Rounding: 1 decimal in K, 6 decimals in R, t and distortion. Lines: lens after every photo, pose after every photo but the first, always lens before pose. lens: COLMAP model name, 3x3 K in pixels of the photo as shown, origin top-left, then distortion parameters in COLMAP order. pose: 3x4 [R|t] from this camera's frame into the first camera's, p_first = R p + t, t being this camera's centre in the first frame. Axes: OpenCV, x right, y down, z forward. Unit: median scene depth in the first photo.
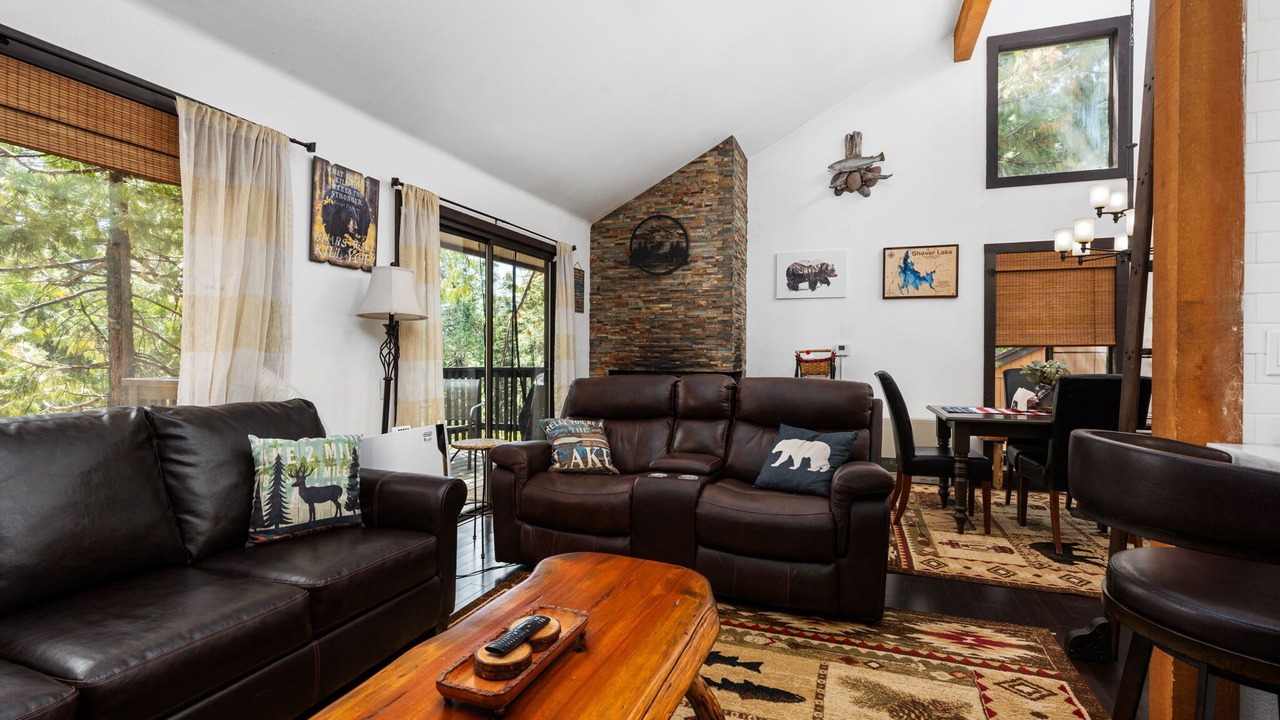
lens RADIAL K [[580.5, 0, 641.3], [0, 580.5, 356.2], [0, 0, 1]] dist [-0.004645, 0.001288]
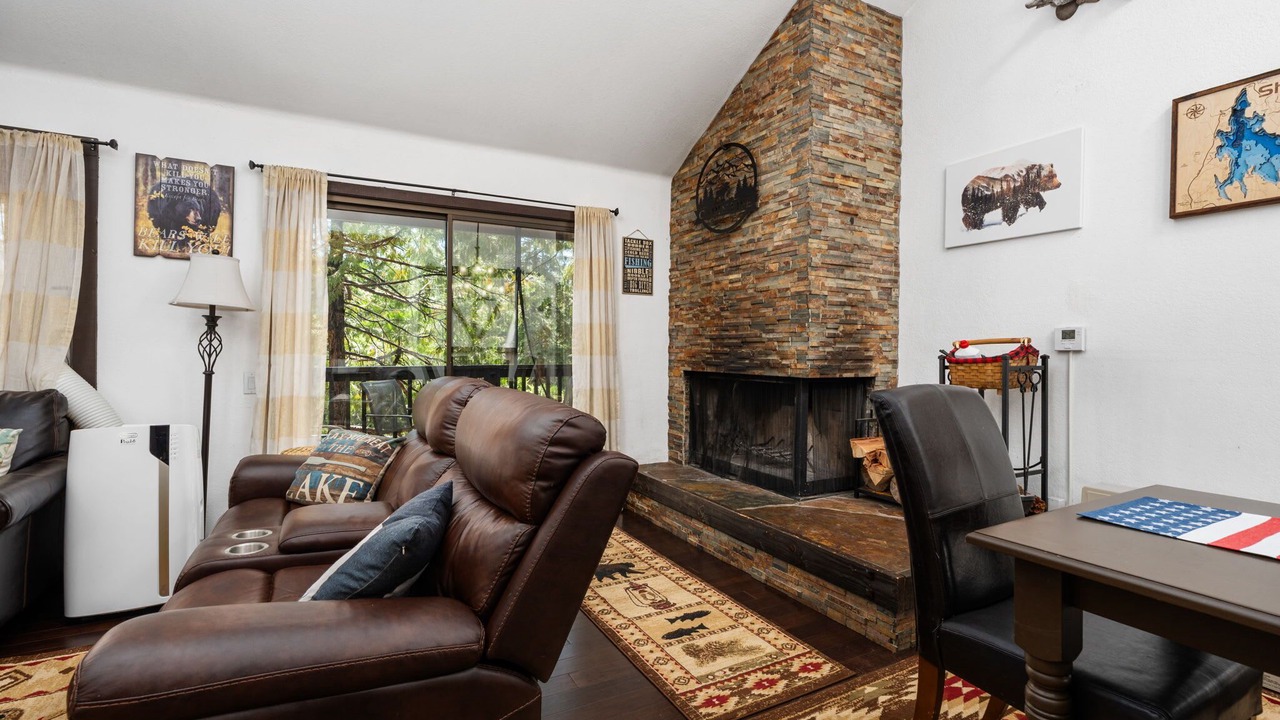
lens RADIAL K [[580.5, 0, 641.3], [0, 580.5, 356.2], [0, 0, 1]] dist [-0.004645, 0.001288]
pose [[0.755339, 0.005723, -0.655309, 0.414757], [-0.003448, 0.999983, 0.004758, 0.002694], [0.655325, -0.001334, 0.755346, 0.431077]]
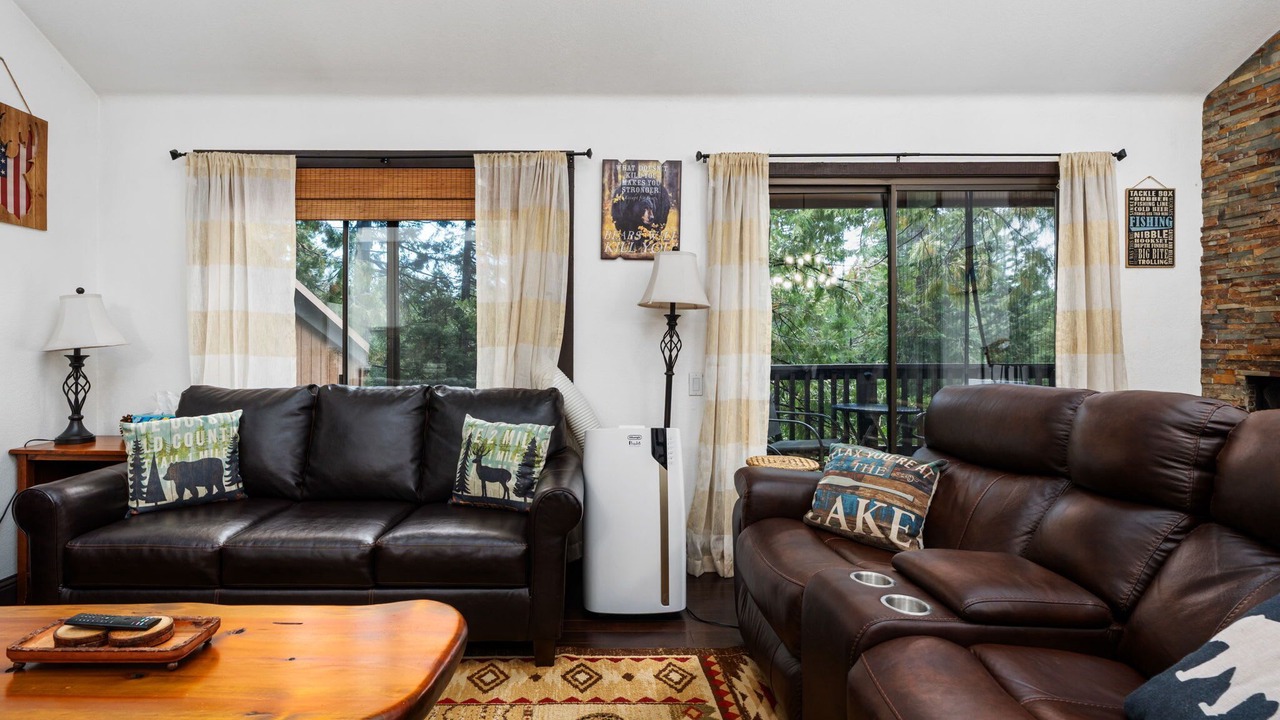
lens RADIAL K [[604.0, 0, 584.6], [0, 604.0, 345.4], [0, 0, 1]] dist [-0.002125, 0.000718]
pose [[0.357495, -0.005778, -0.933897, 0.238783], [0.002628, 0.999983, -0.005181, -0.000795], [0.933911, -0.000602, 0.357504, 0.305335]]
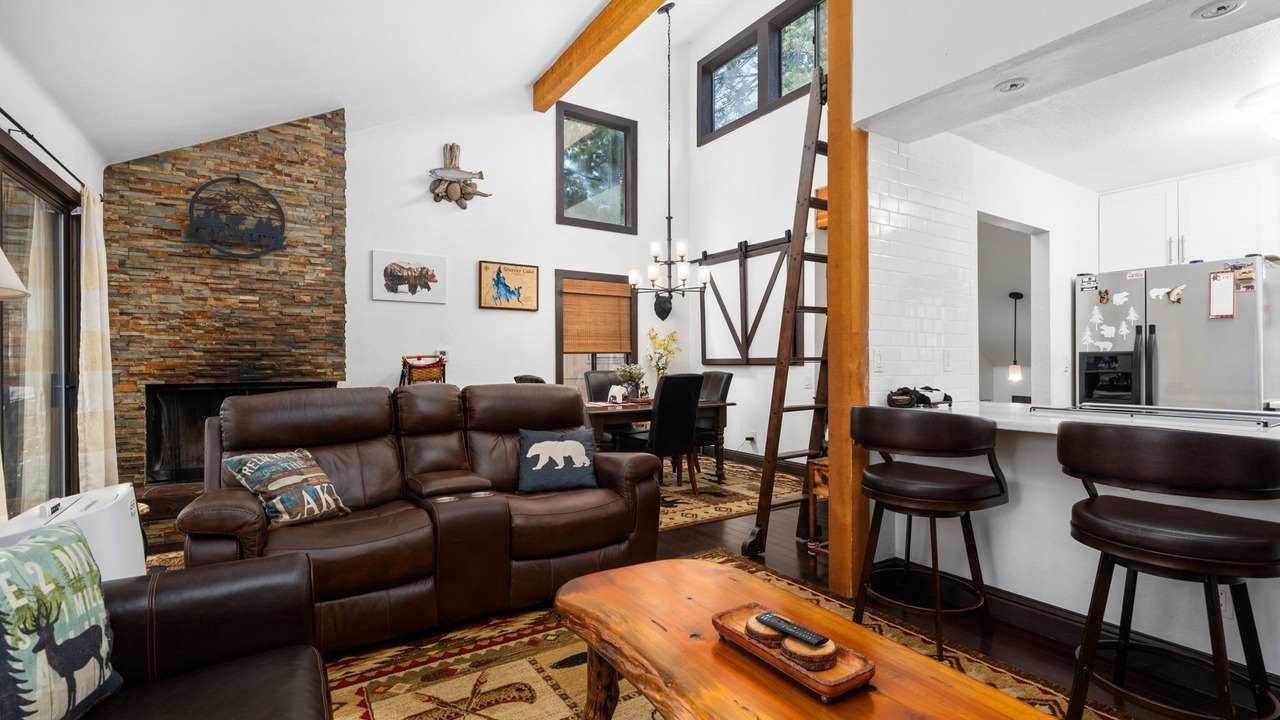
lens RADIAL K [[575.9, 0, 640.2], [0, 575.9, 362.5], [0, 0, 1]] dist [-0.004228, 0.000864]
pose [[0.599328, -0.008563, 0.800458, -0.266210], [0.005011, 0.999963, 0.006946, -0.004195], [-0.800488, -0.000152, 0.599348, 0.129357]]
